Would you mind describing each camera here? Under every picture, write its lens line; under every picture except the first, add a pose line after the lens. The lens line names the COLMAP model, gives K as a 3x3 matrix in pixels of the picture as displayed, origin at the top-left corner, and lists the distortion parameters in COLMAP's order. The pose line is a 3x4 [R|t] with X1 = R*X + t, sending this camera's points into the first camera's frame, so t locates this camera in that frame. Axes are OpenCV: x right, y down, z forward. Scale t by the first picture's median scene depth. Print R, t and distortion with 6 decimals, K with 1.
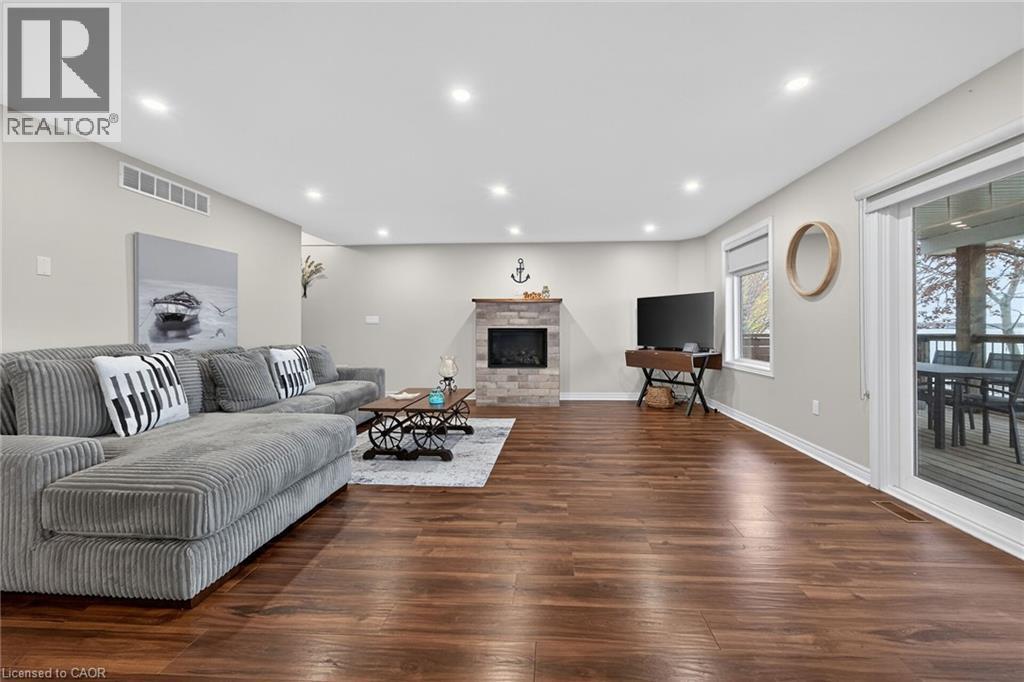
lens RADIAL K [[418.2, 0, 549.8], [0, 418.2, 325.7], [0, 0, 1]] dist [0.007187, -0.000256]
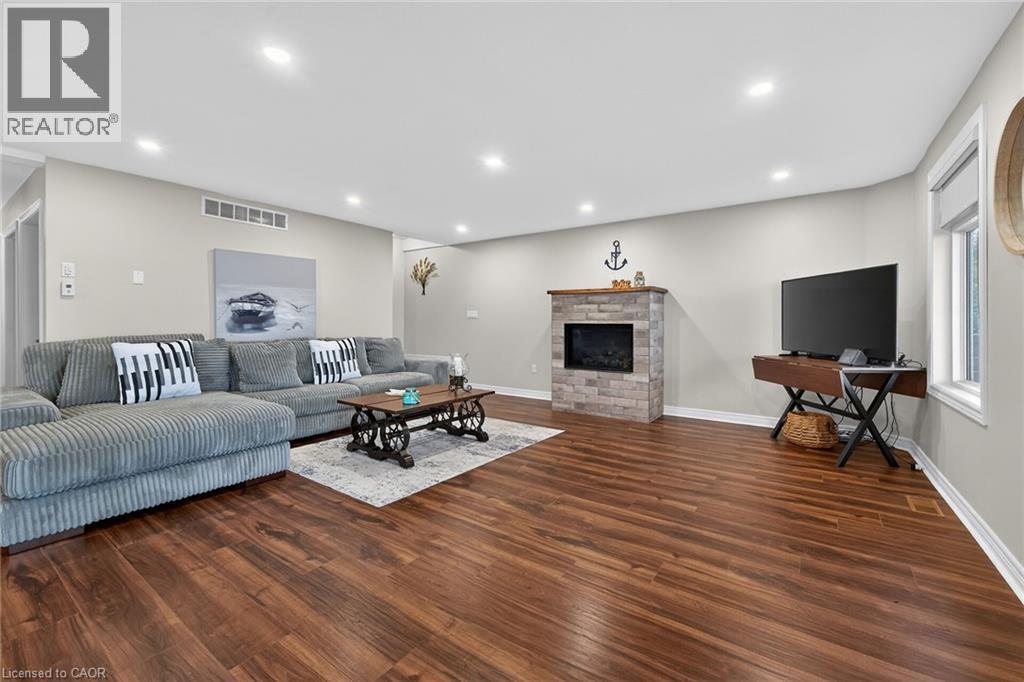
lens RADIAL K [[420.5, 0, 546.9], [0, 420.5, 325.2], [0, 0, 1]] dist [0.000615, -0.000082]
pose [[0.837178, 0.009150, -0.546854, 0.307029], [-0.003064, 0.999923, 0.012040, -0.001077], [0.546922, -0.008404, 0.837141, 0.237567]]
